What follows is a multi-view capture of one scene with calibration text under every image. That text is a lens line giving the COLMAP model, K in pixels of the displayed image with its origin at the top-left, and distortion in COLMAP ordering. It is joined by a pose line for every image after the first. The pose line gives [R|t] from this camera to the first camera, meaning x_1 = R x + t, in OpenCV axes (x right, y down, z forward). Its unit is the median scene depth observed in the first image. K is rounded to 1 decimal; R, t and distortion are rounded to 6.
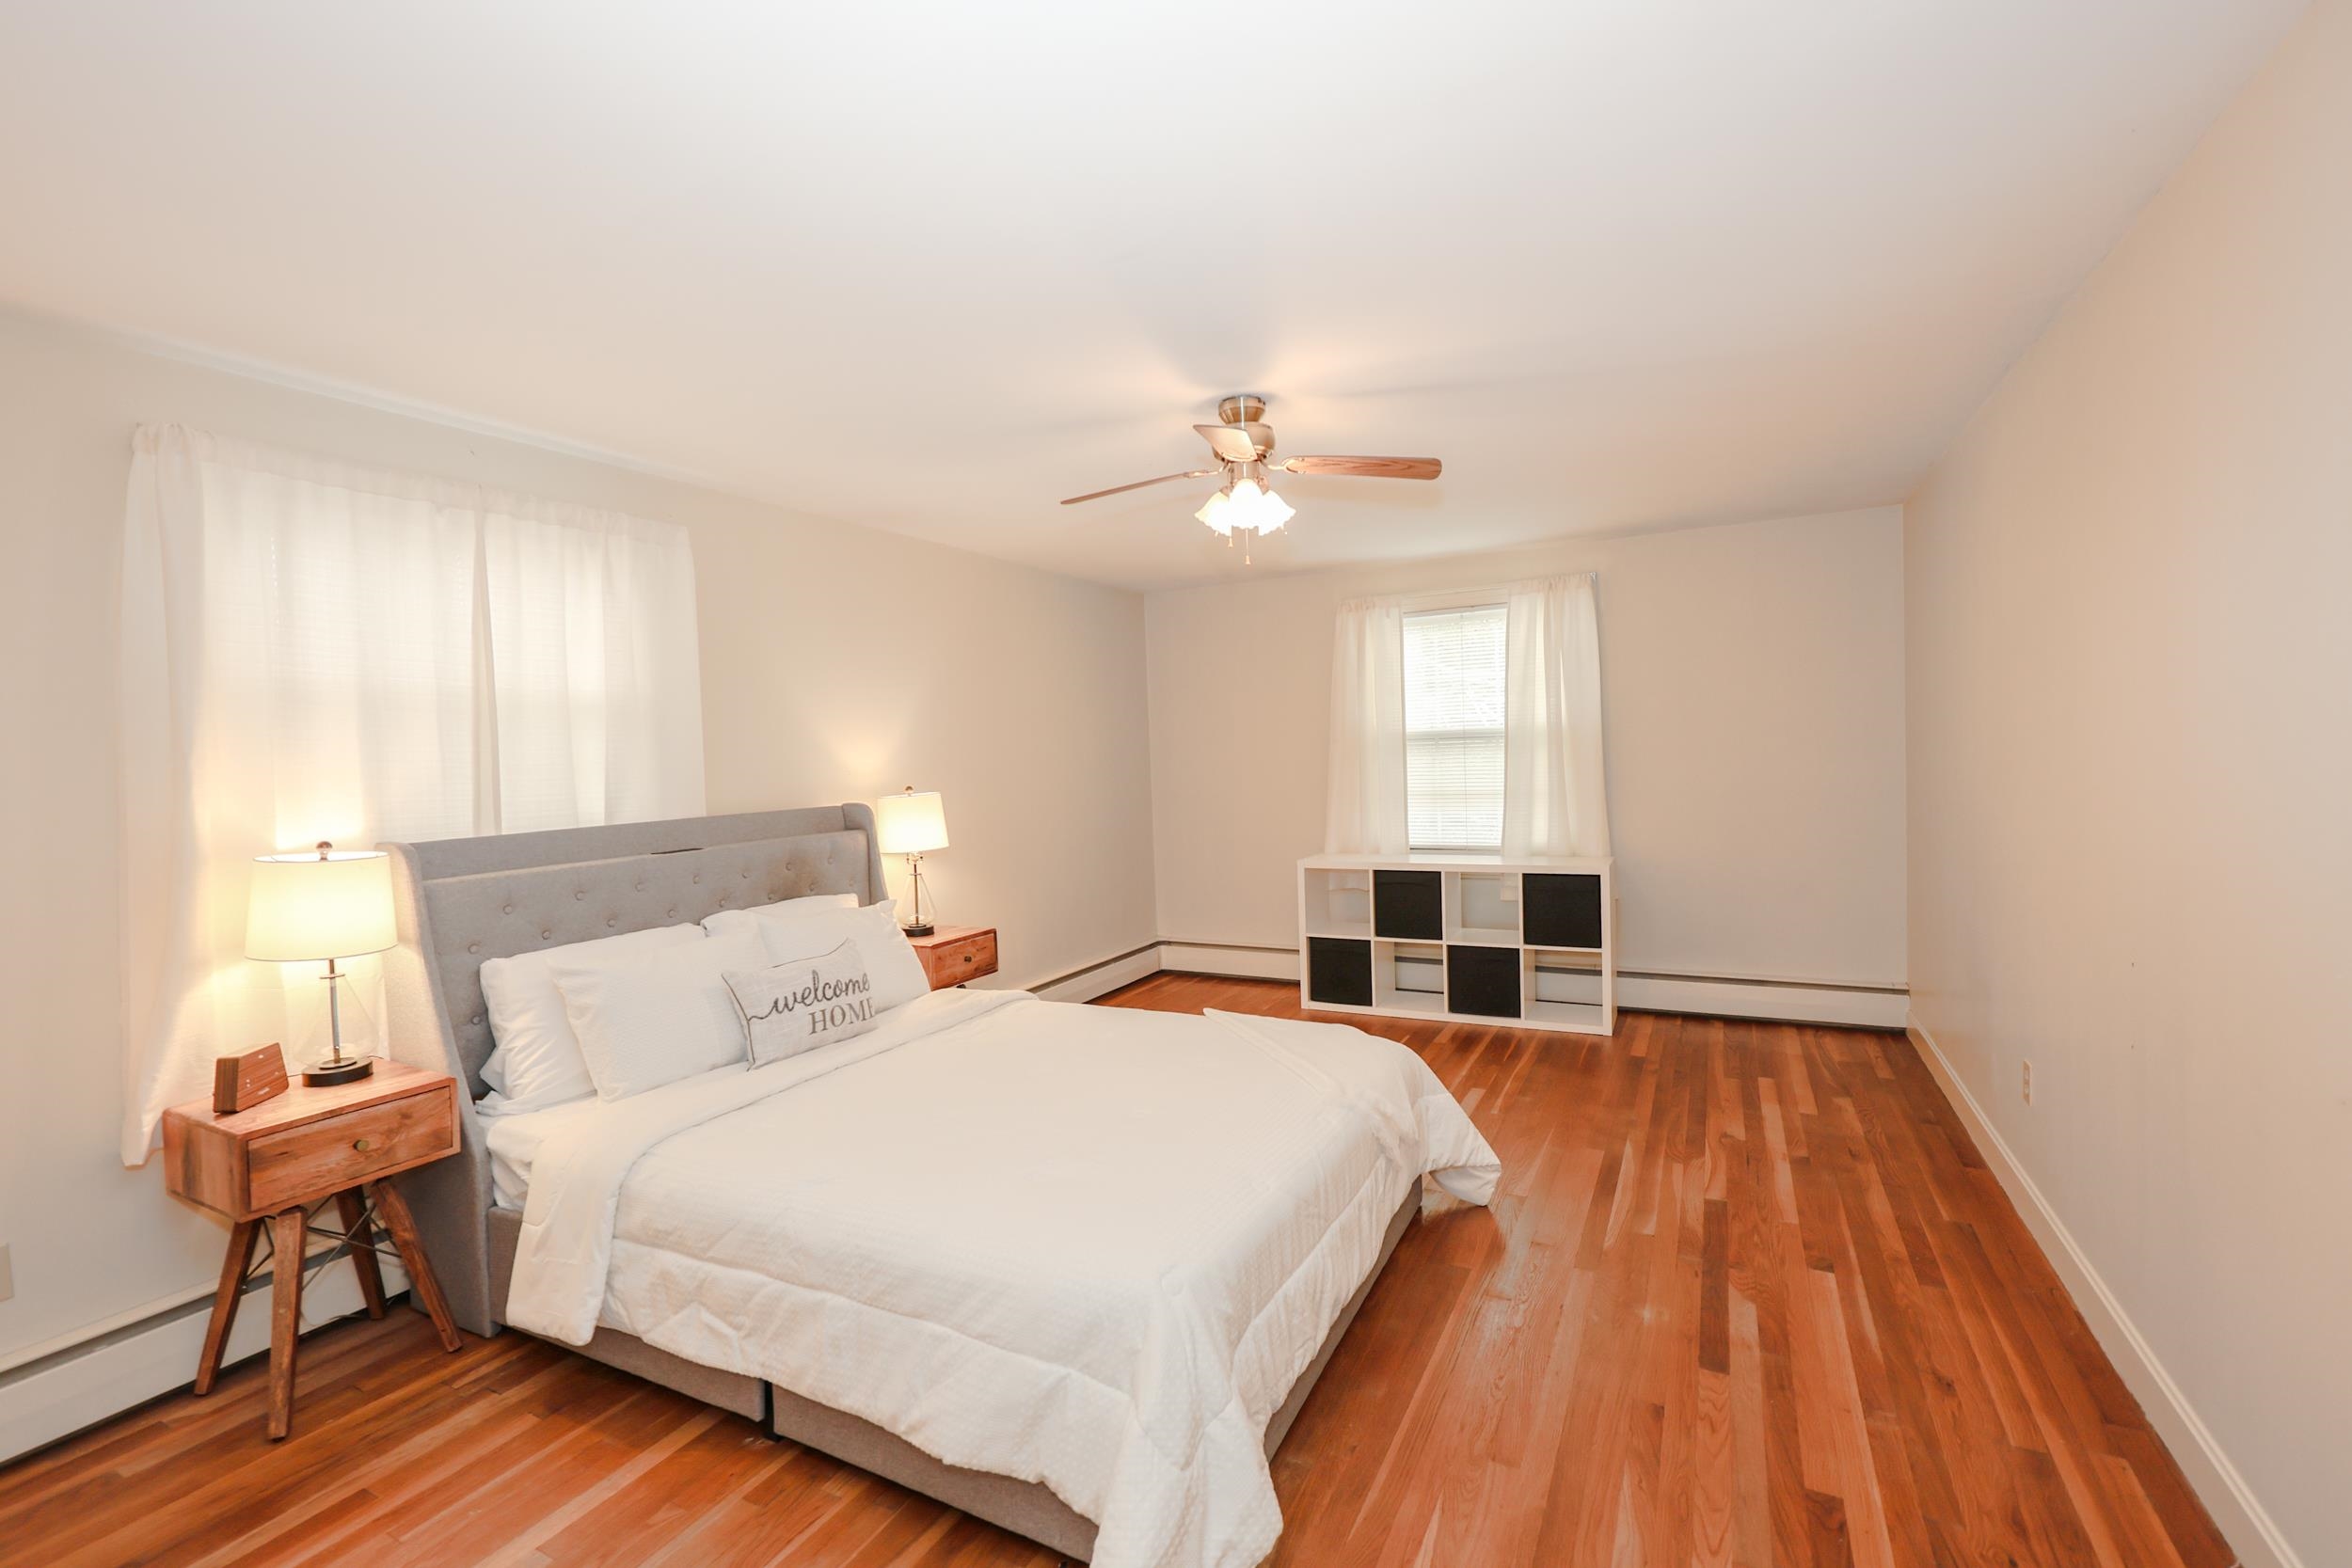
lens RADIAL K [[1017.3, 0, 1176.0], [0, 1017.3, 784.0], [0, 0, 1]] dist [-0.001389, 0.000455]
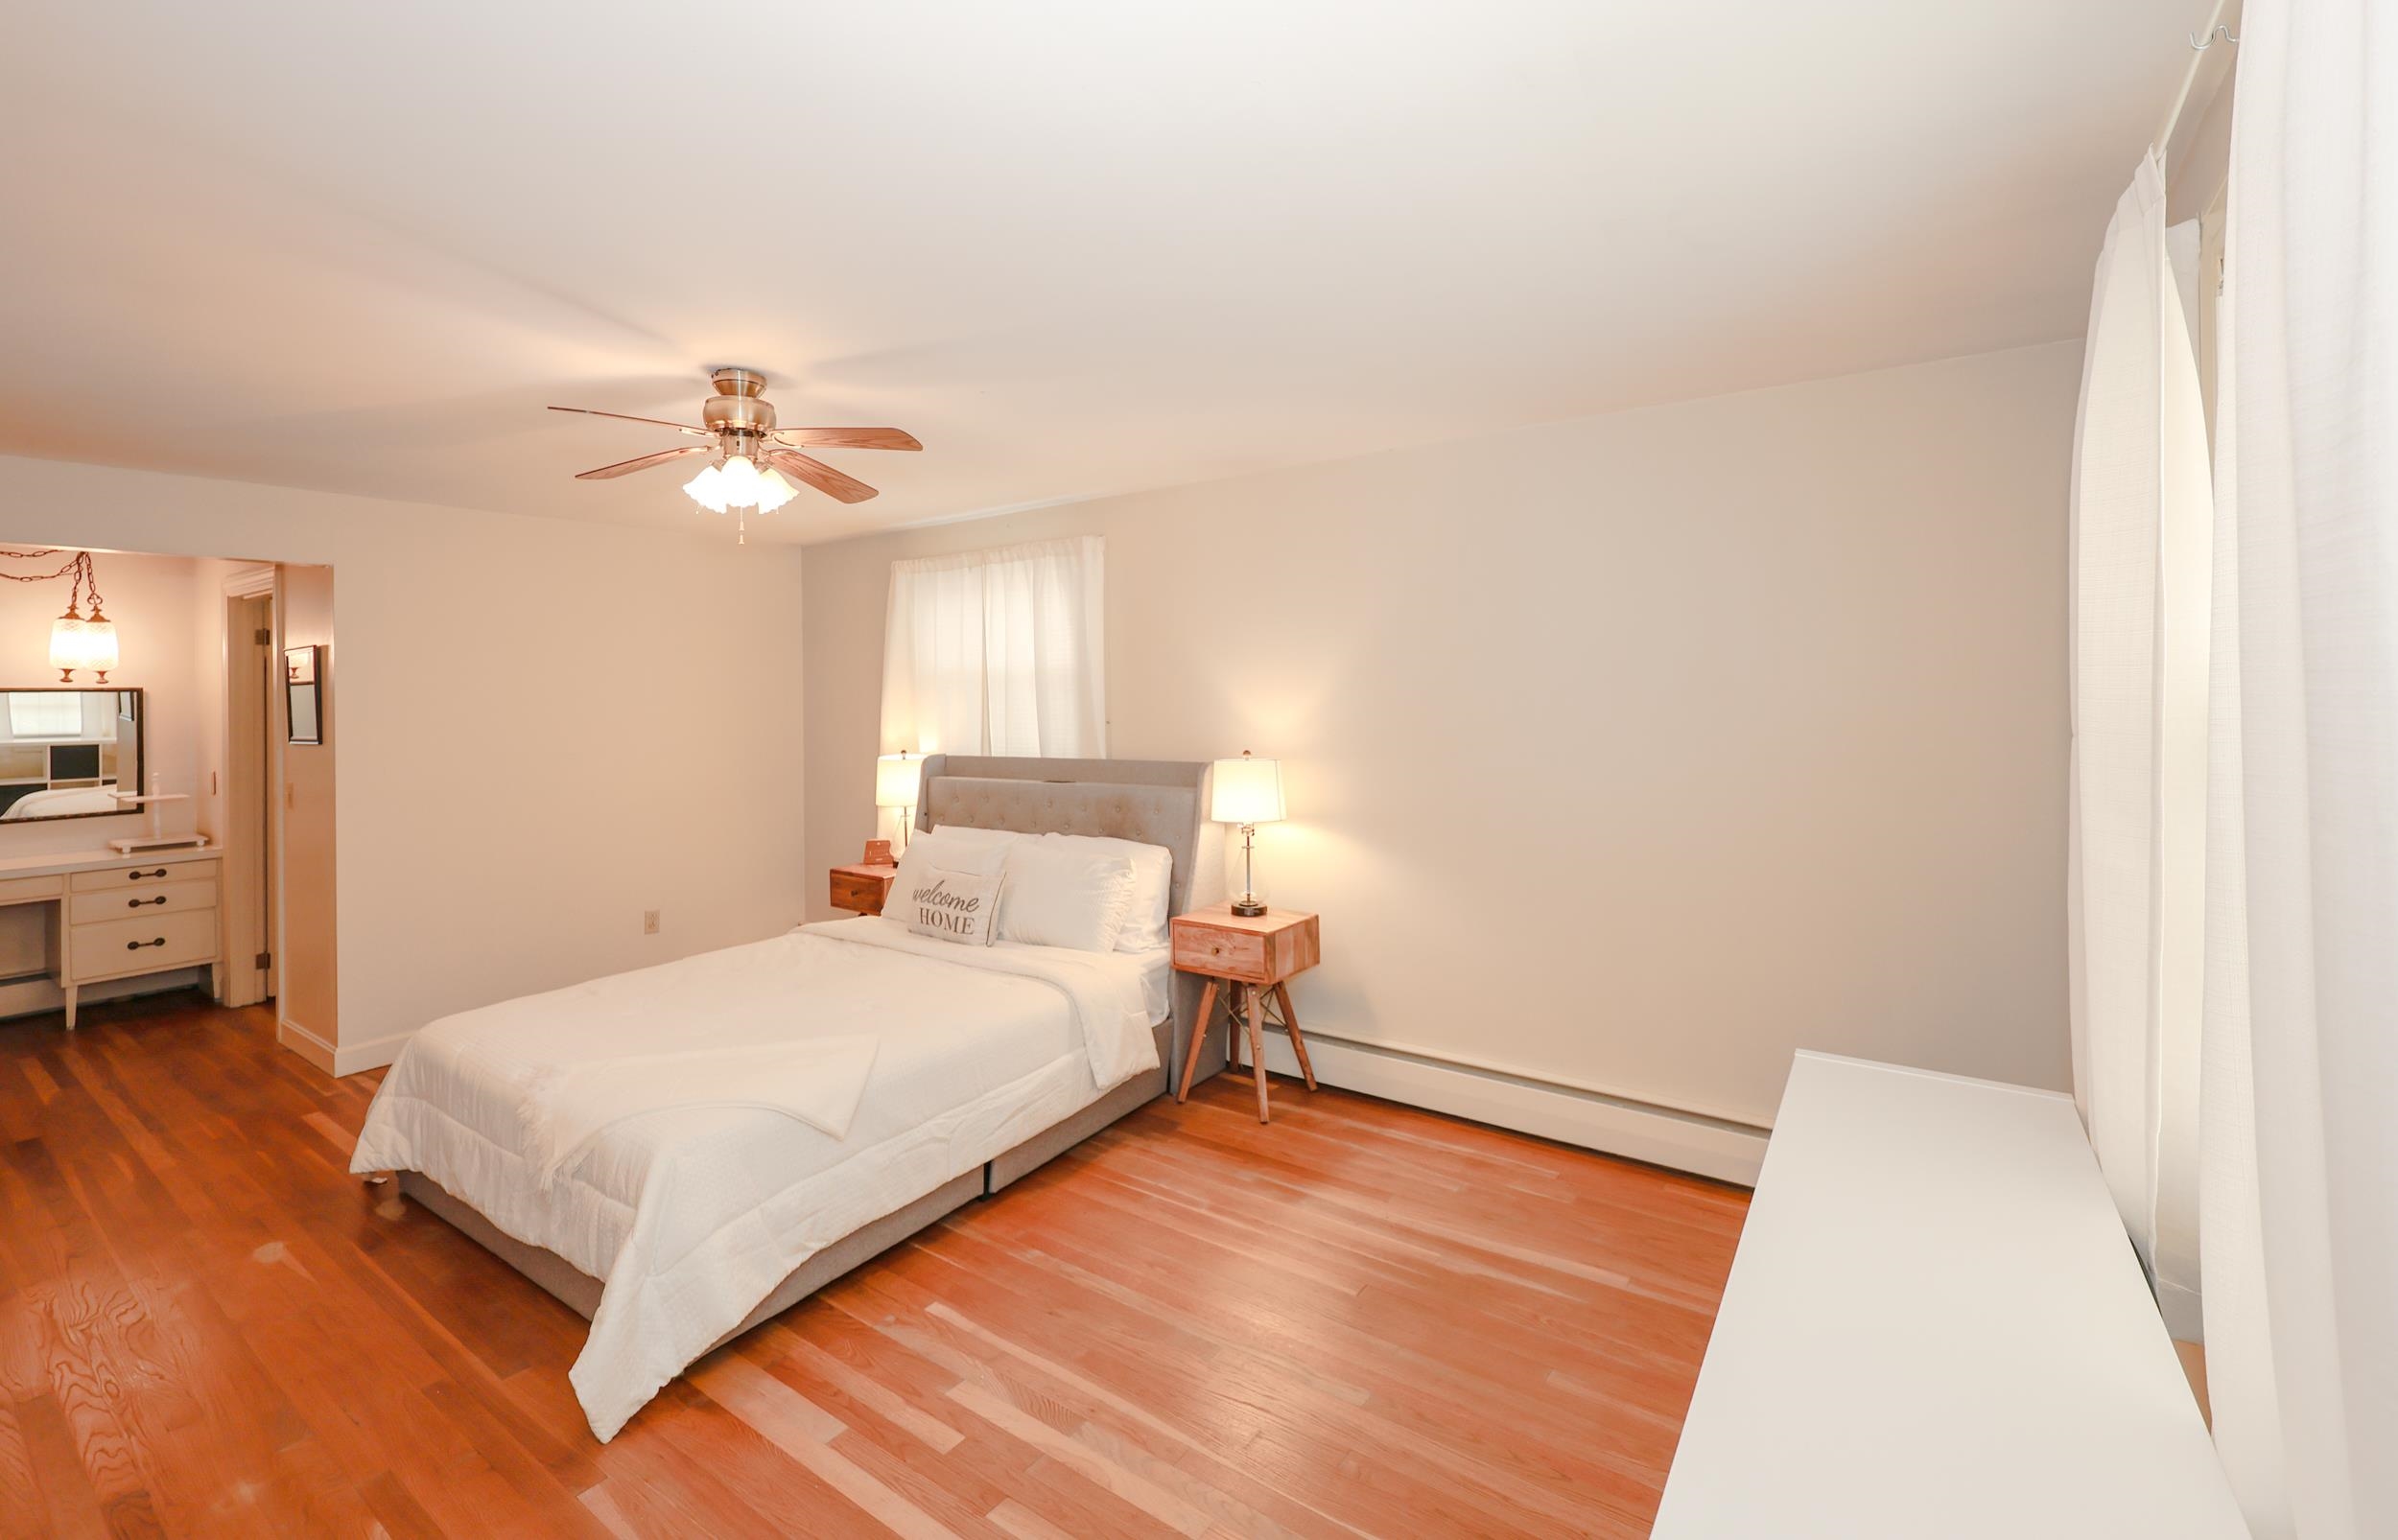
lens RADIAL K [[1061.2, 0, 1185.1], [0, 1061.2, 671.4], [0, 0, 1]] dist [0.012932, -0.000353]
pose [[-0.151425, 0.018679, -0.988292, 0.948515], [-0.012156, 0.999711, 0.020757, -0.121047], [0.988394, 0.015157, -0.151154, 1.485370]]
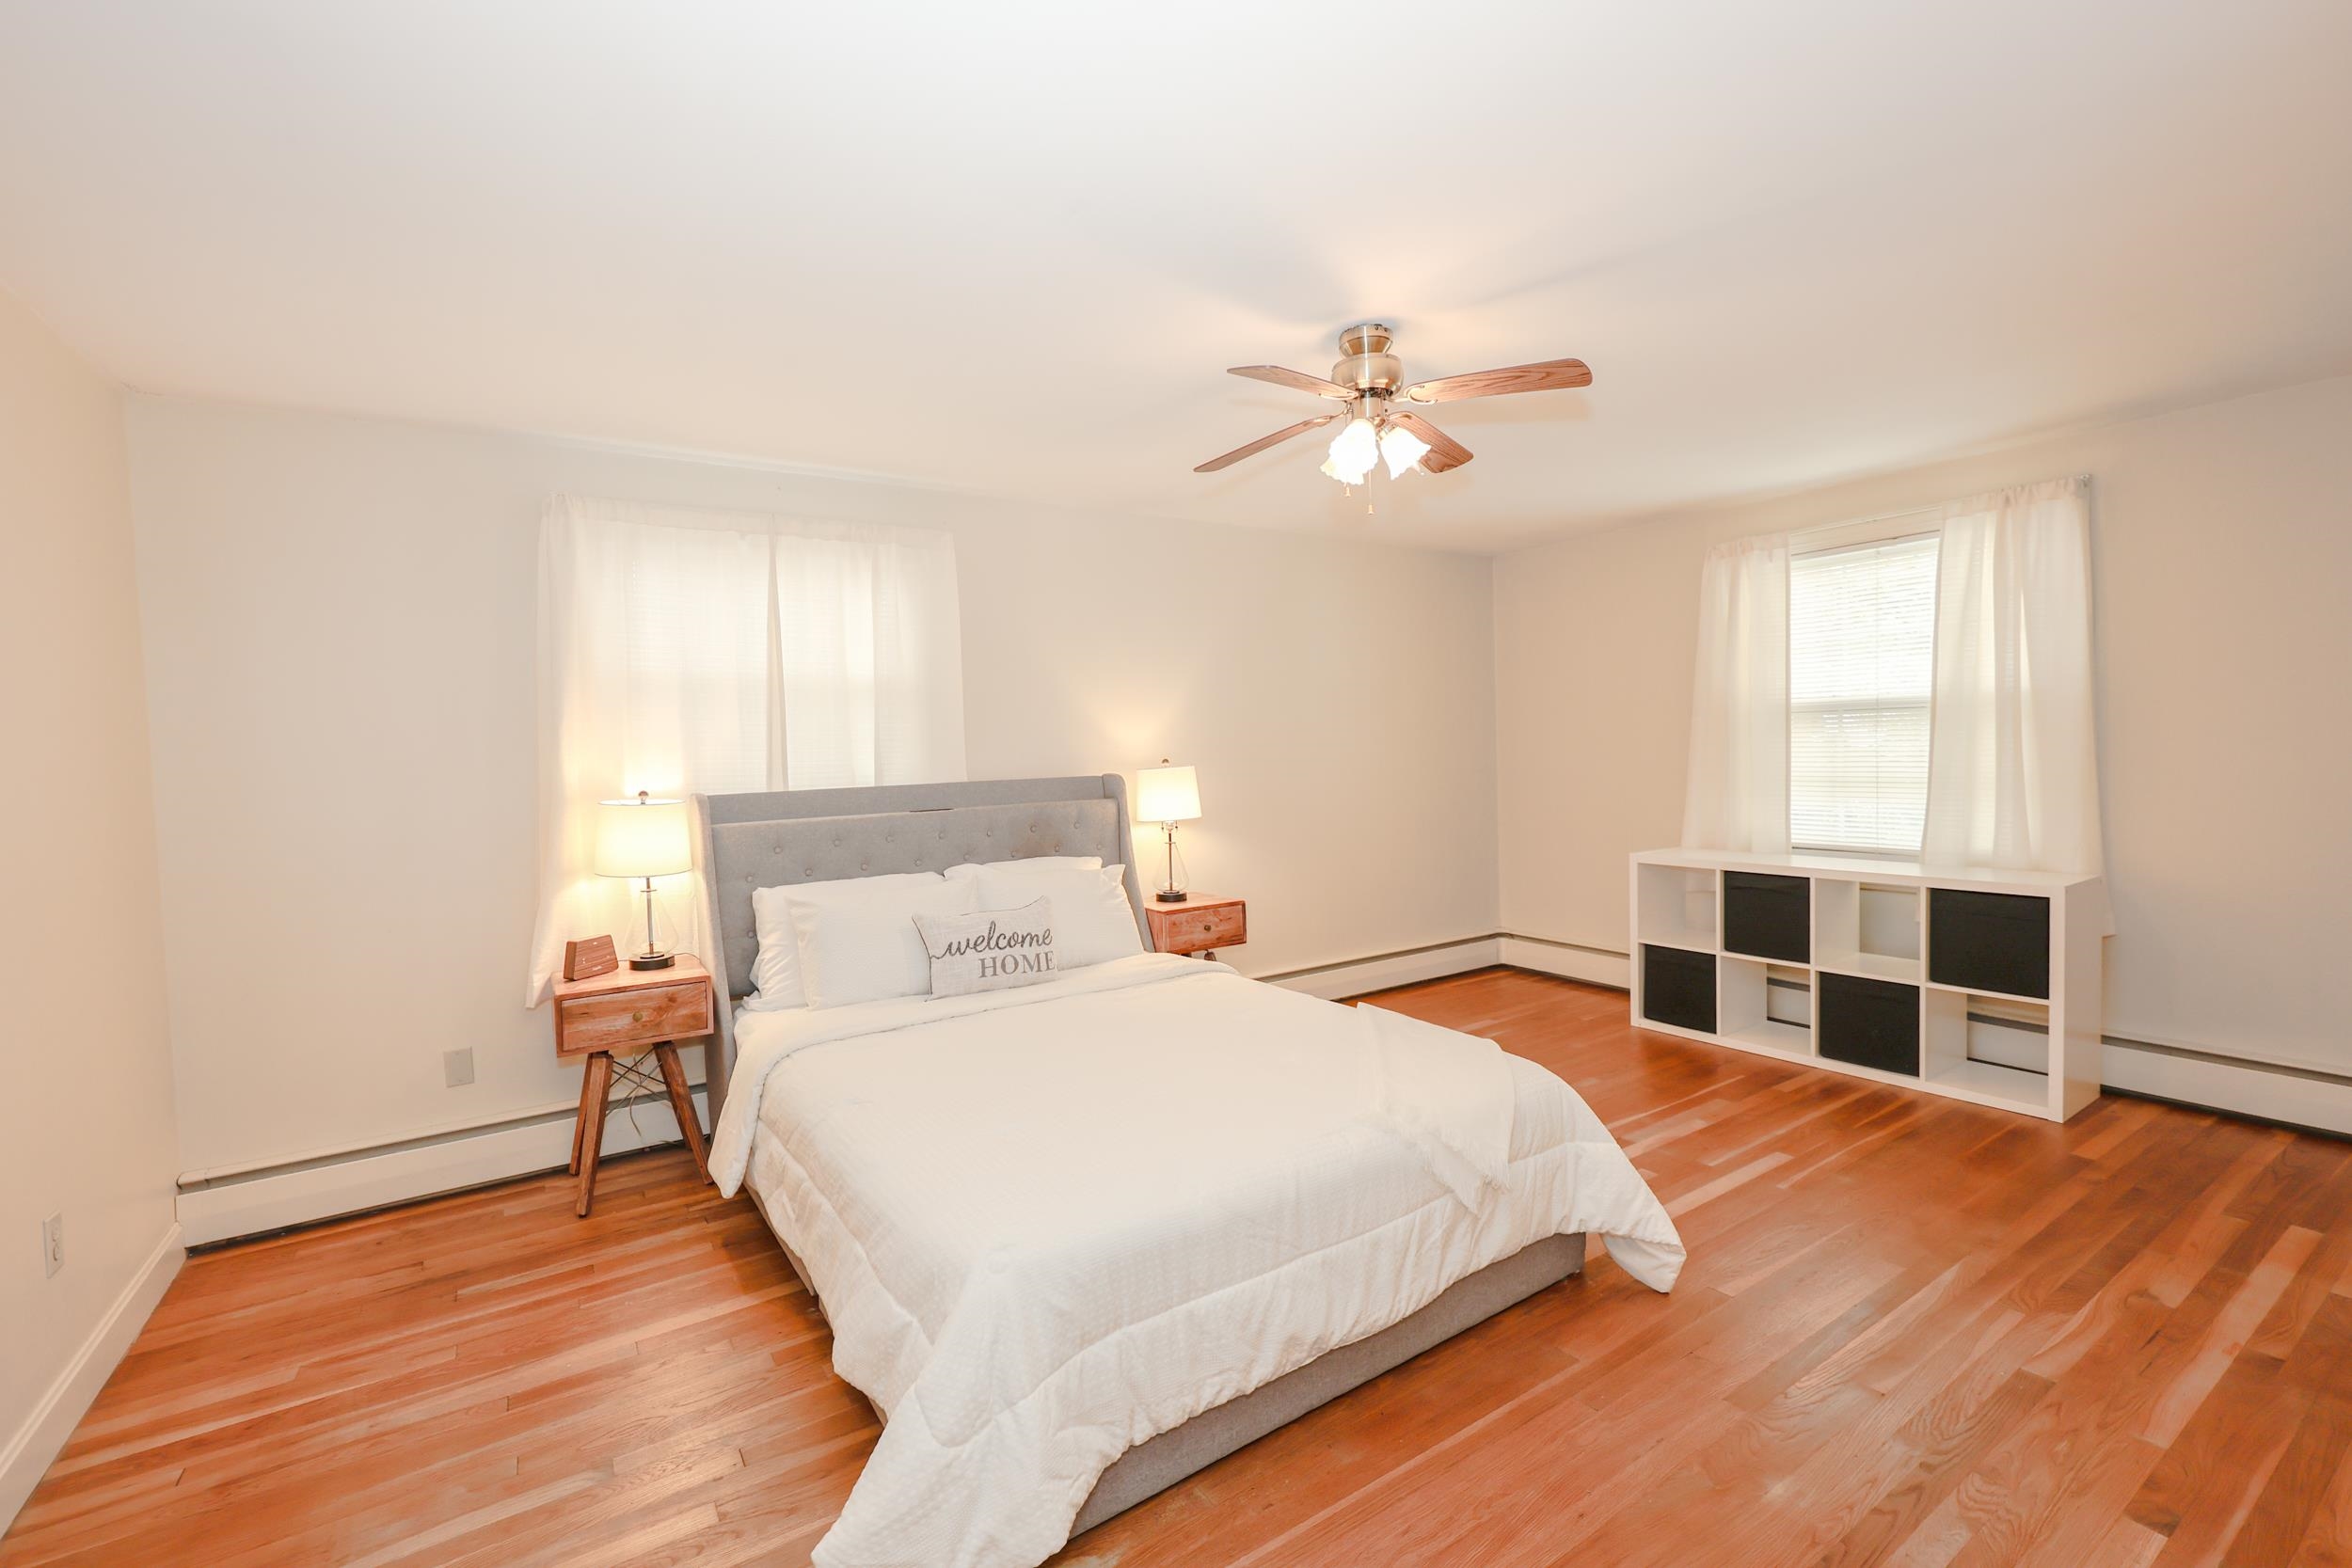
lens RADIAL K [[999.5, 0, 1182.1], [0, 999.5, 782.8], [0, 0, 1]] dist [-0.000440, 0.000423]
pose [[0.878014, 0.025799, -0.477939, 0.337051], [-0.016087, 0.999573, 0.024402, 0.001599], [0.478364, -0.013737, 0.878054, 0.136849]]
